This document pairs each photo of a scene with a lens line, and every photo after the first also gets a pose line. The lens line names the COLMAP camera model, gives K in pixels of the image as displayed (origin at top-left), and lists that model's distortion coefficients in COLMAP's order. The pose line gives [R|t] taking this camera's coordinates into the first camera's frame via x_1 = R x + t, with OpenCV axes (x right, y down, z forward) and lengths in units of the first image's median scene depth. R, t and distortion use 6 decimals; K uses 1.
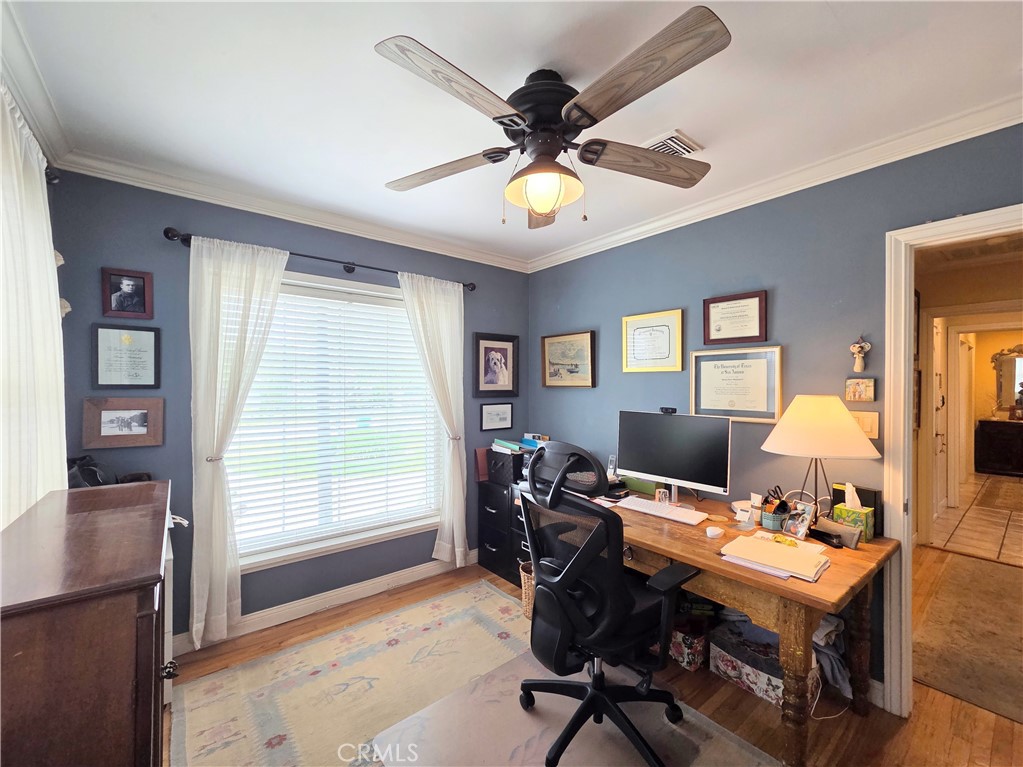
lens RADIAL K [[423.0, 0, 511.2], [0, 423.0, 380.3], [0, 0, 1]] dist [-0.001283, 0.002818]
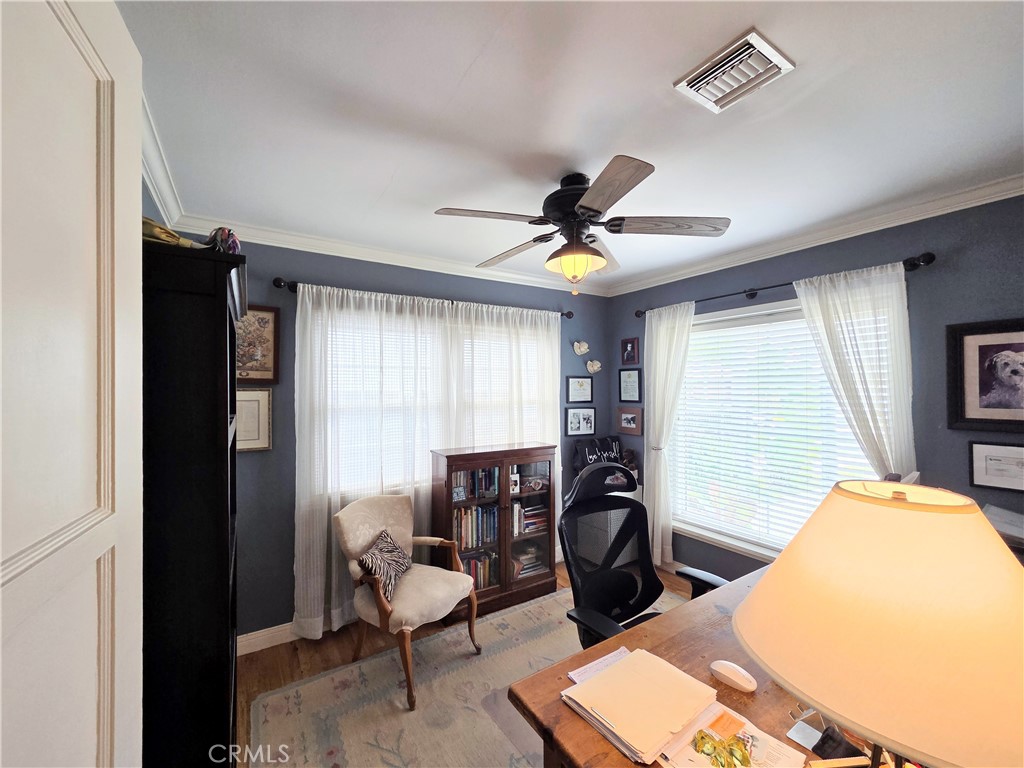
lens RADIAL K [[423.4, 0, 517.5], [0, 423.4, 390.5], [0, 0, 1]] dist [-0.001283, 0.002818]
pose [[-0.093884, -0.006891, -0.995559, 0.780123], [0.000211, 0.999976, -0.006941, -0.015679], [0.995583, -0.000862, -0.093880, 0.541280]]
